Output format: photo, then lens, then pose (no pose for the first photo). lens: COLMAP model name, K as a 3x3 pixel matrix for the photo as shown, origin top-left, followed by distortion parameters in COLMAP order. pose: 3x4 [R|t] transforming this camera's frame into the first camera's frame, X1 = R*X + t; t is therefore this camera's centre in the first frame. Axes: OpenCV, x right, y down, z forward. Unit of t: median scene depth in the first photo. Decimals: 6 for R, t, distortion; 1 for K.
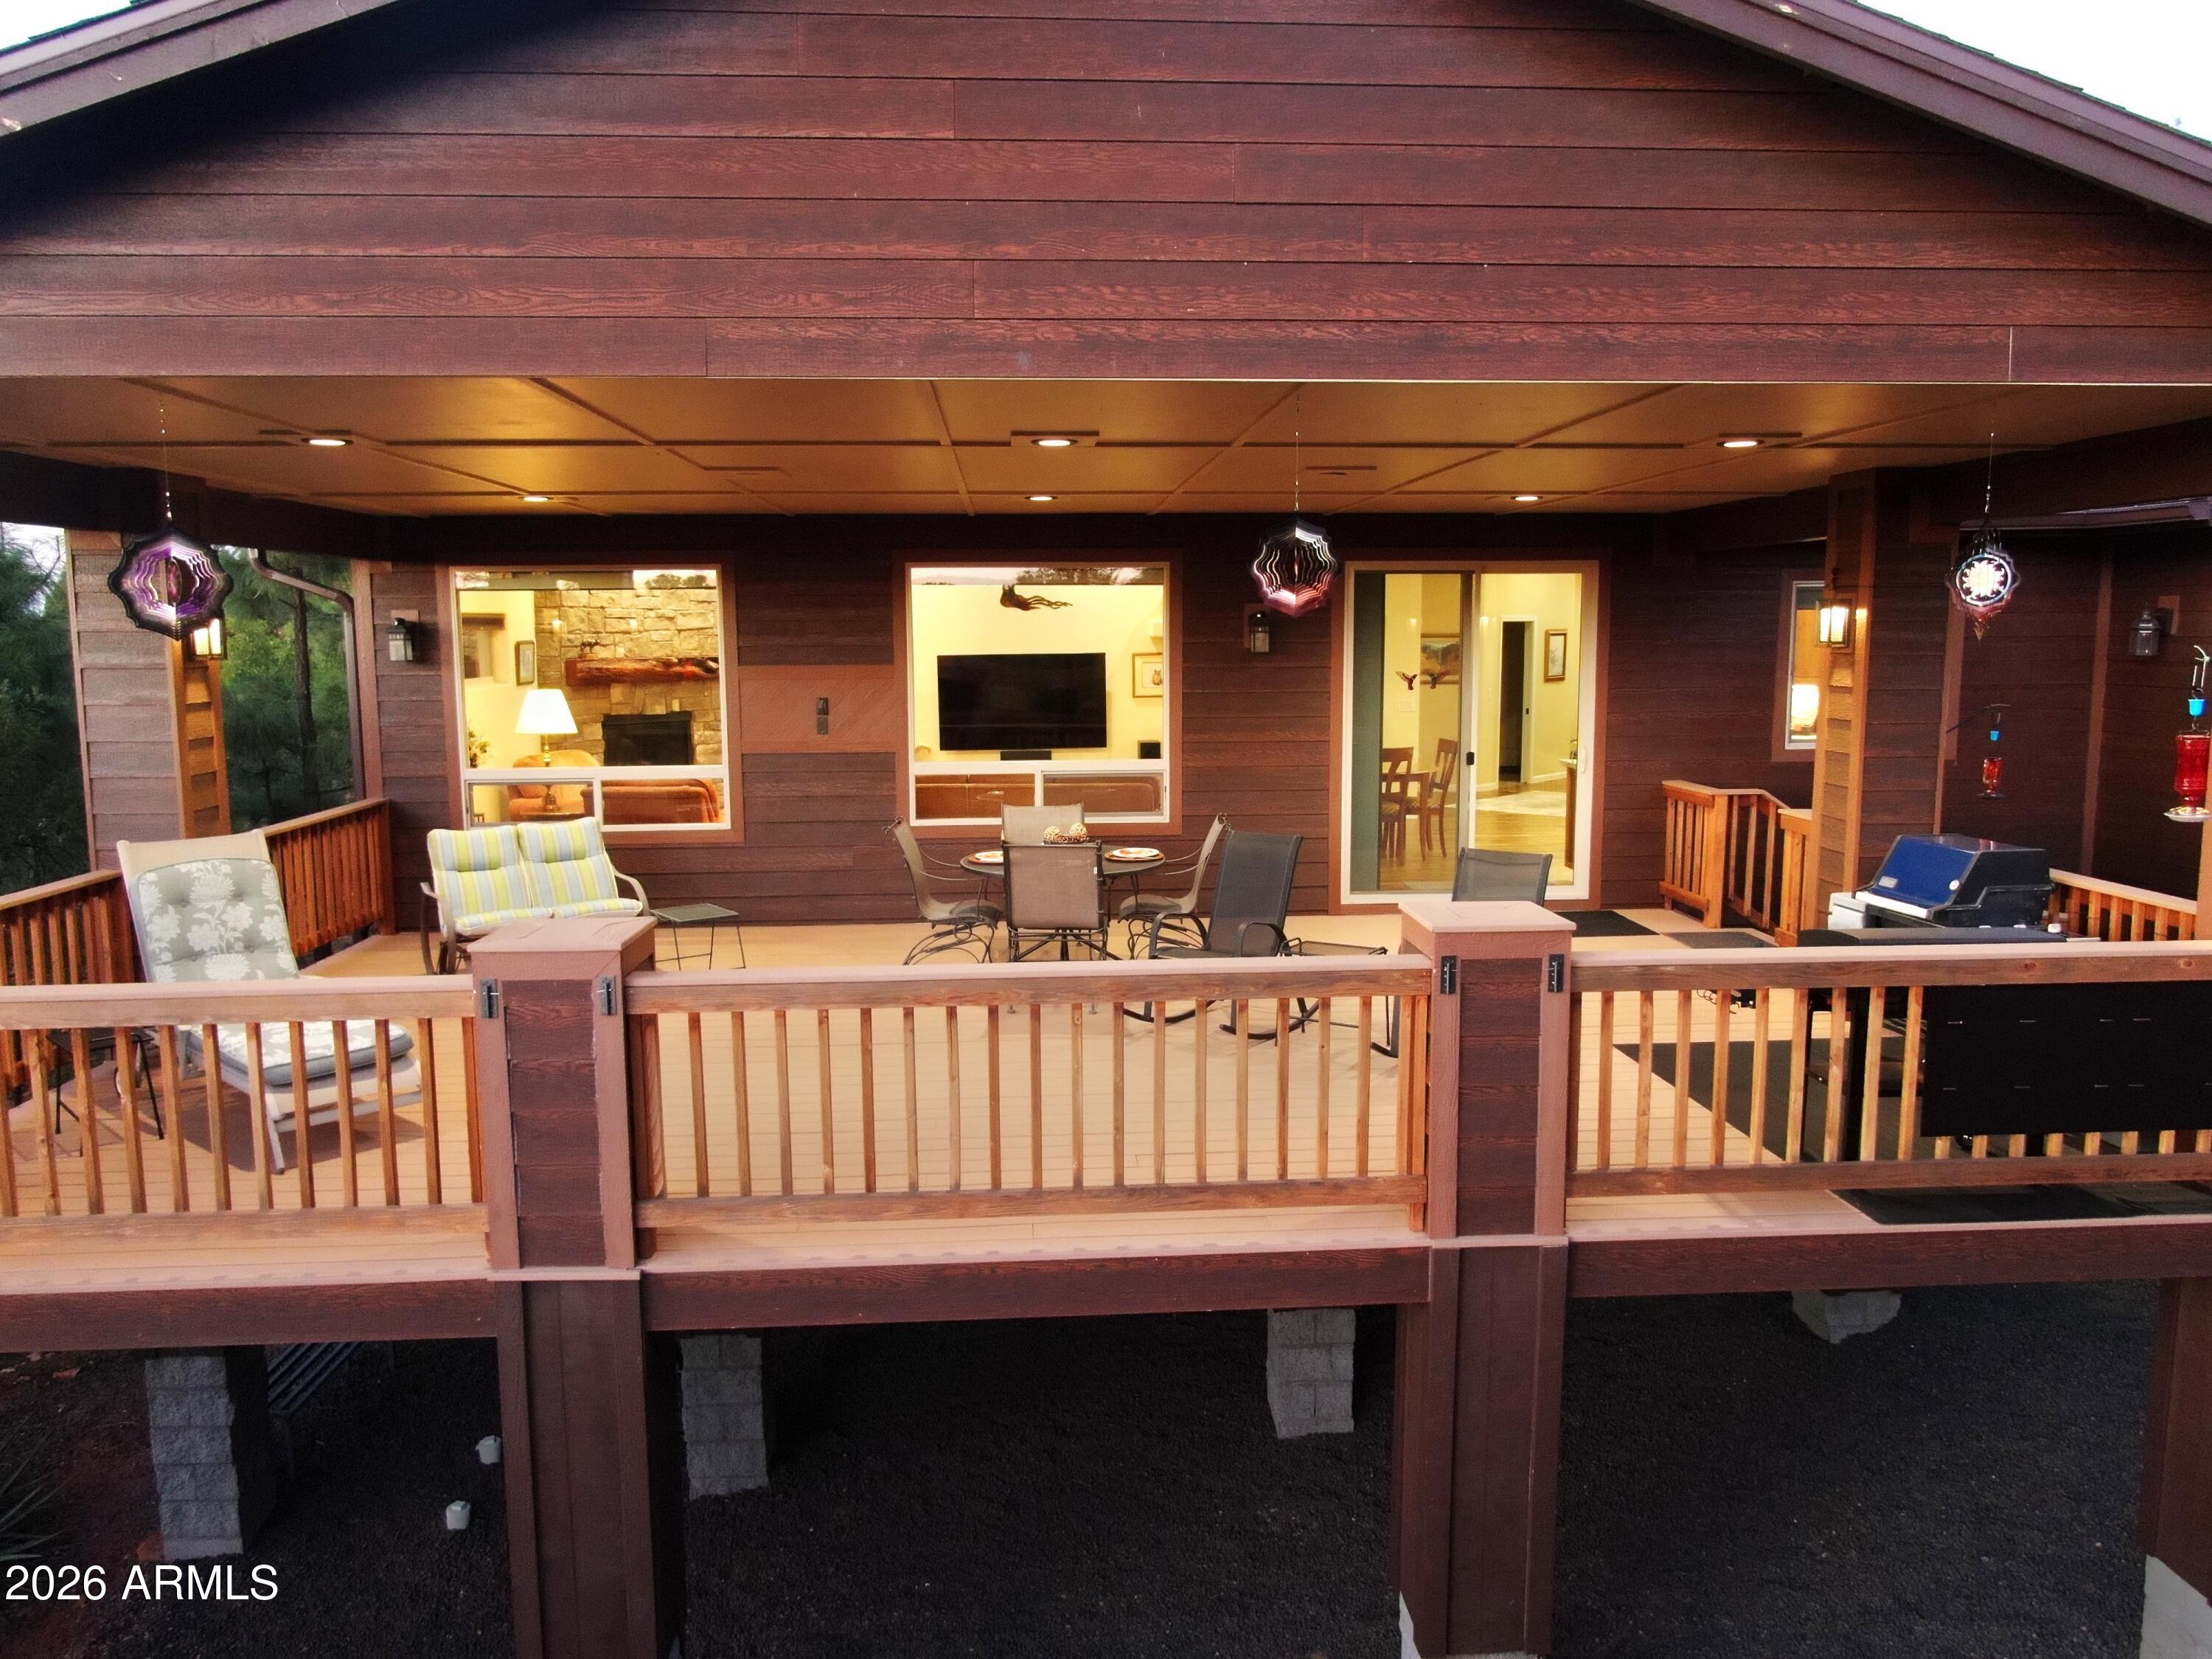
lens RADIAL K [[1589.7, 0, 1106.0], [0, 1589.7, 829.5], [0, 0, 1]] dist [-0.008539, 0.002367]
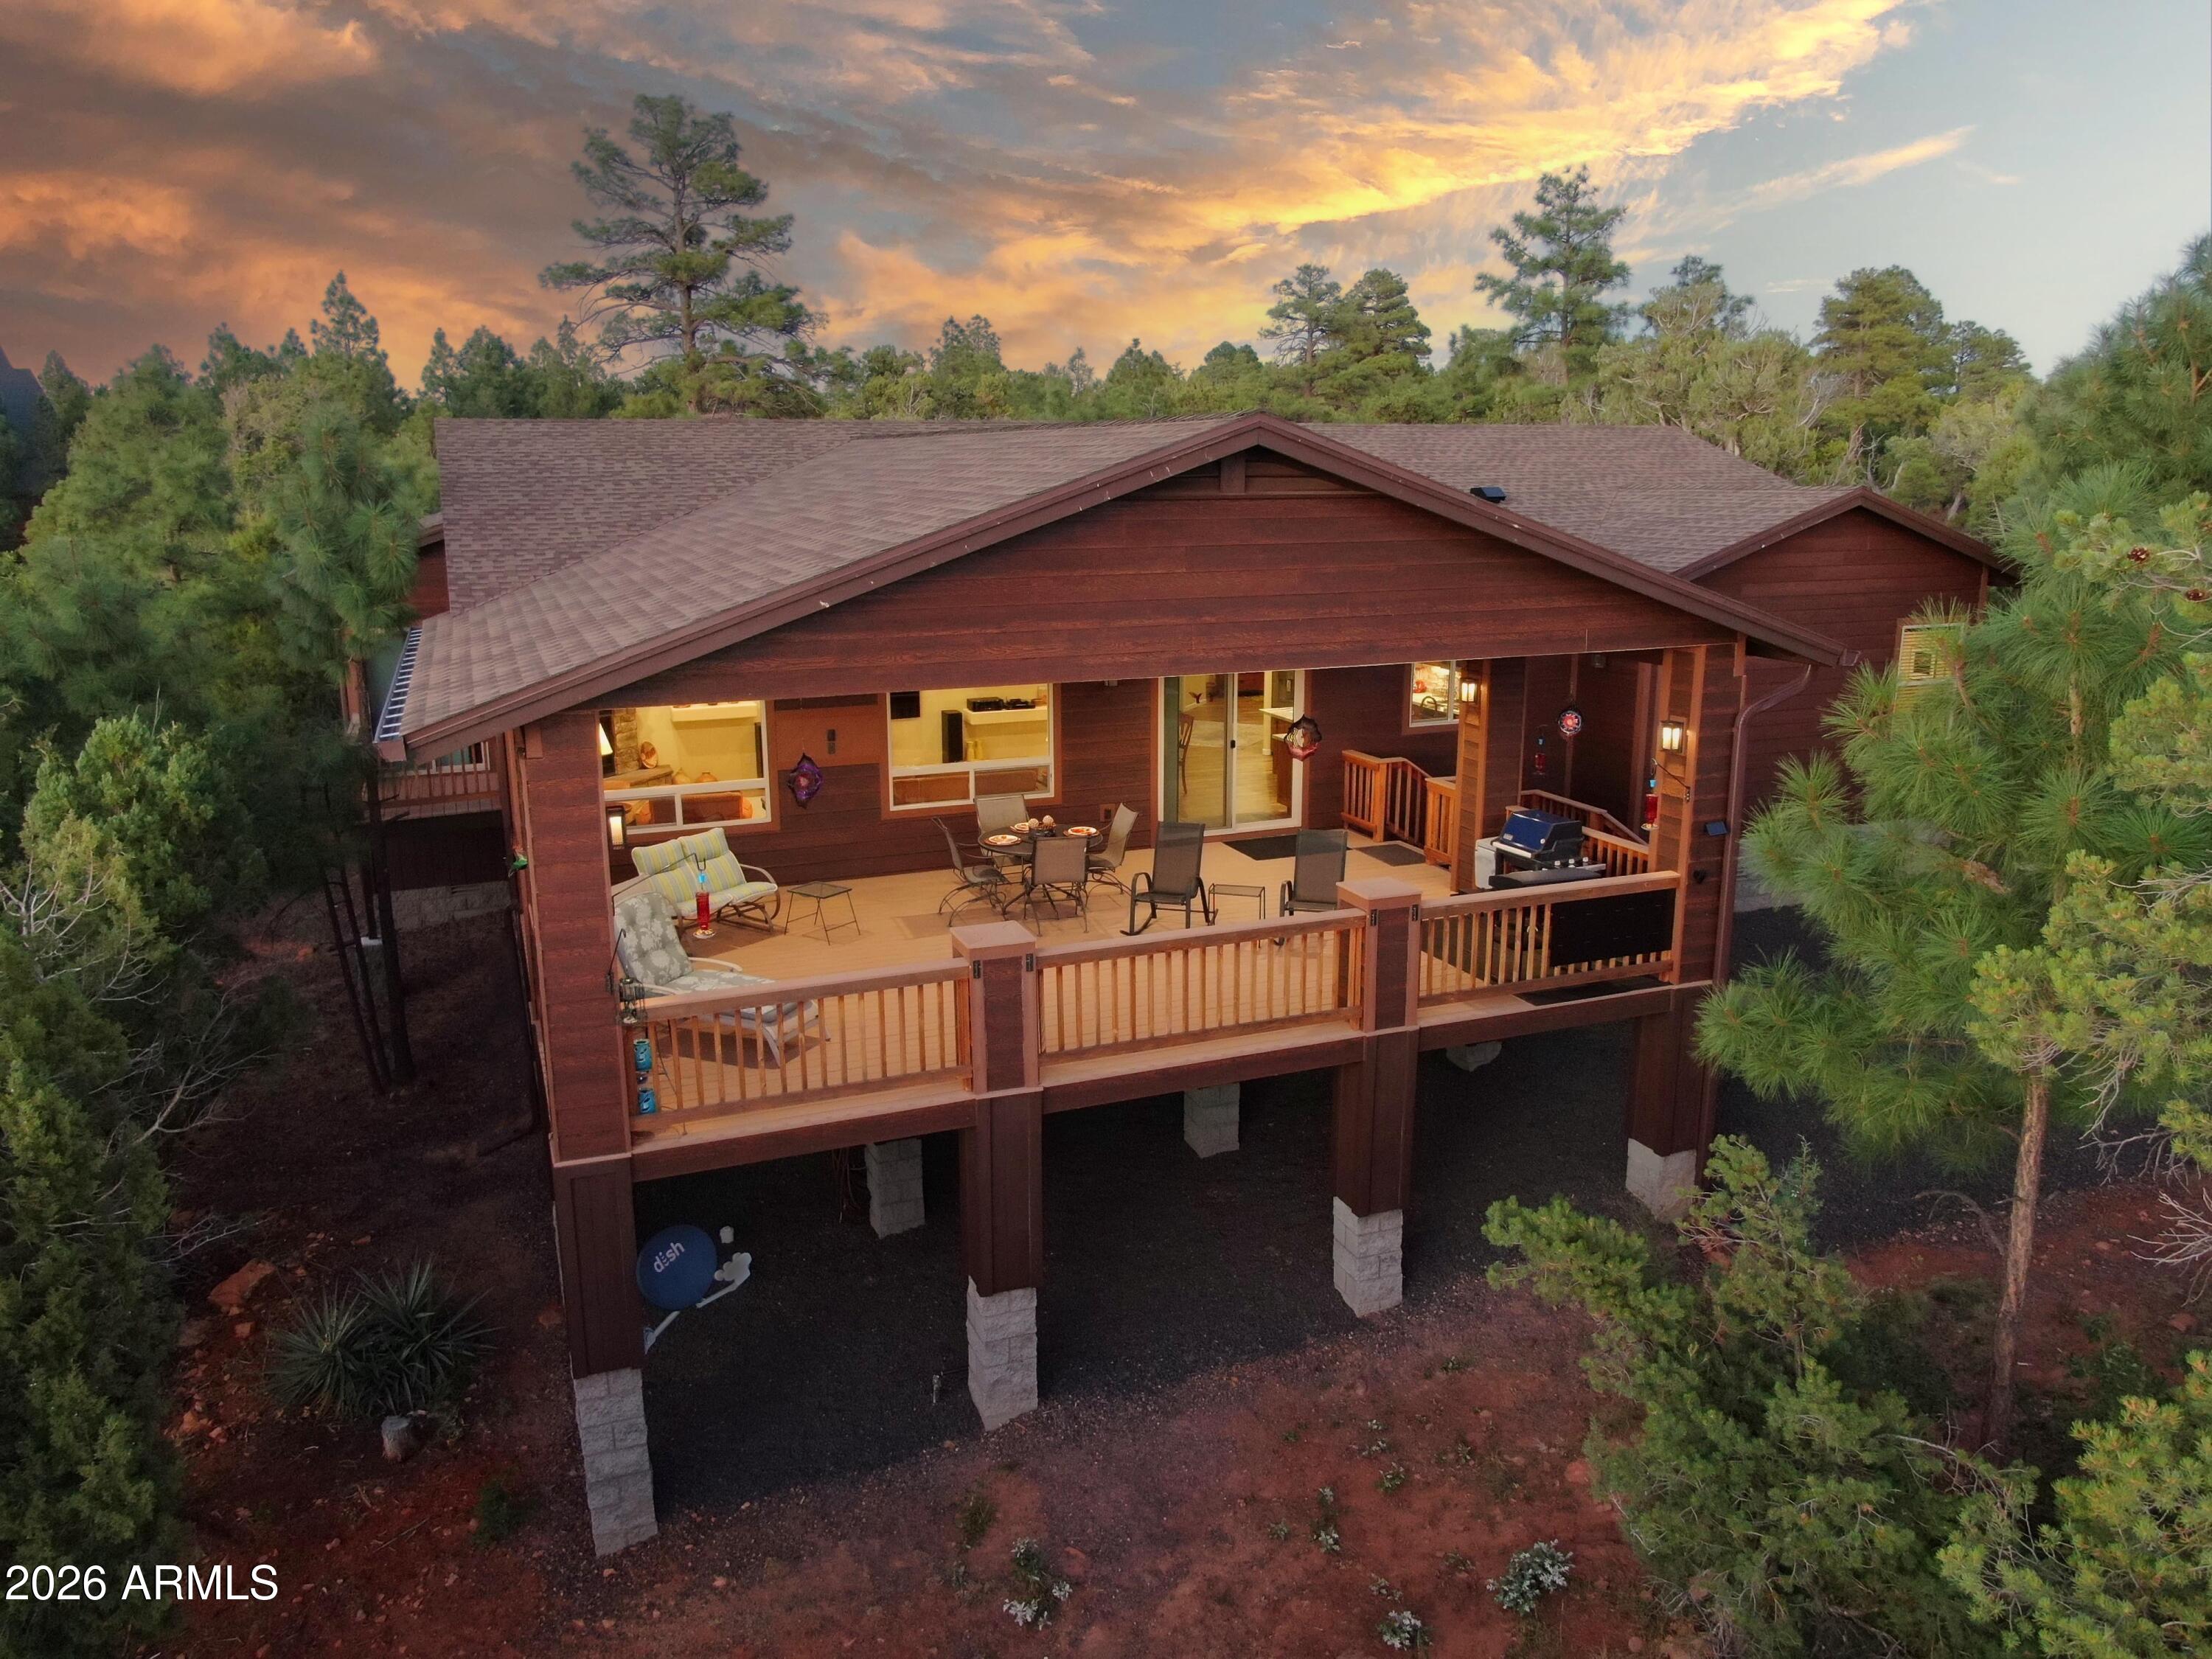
lens RADIAL K [[1589.7, 0, 1106.0], [0, 1589.7, 829.5], [0, 0, 1]] dist [-0.008539, 0.002367]
pose [[0.949758, -0.068691, 0.305354, -0.620828], [0.038156, 0.993753, 0.104873, -0.213835], [-0.310650, -0.087953, 0.946446, -0.761096]]
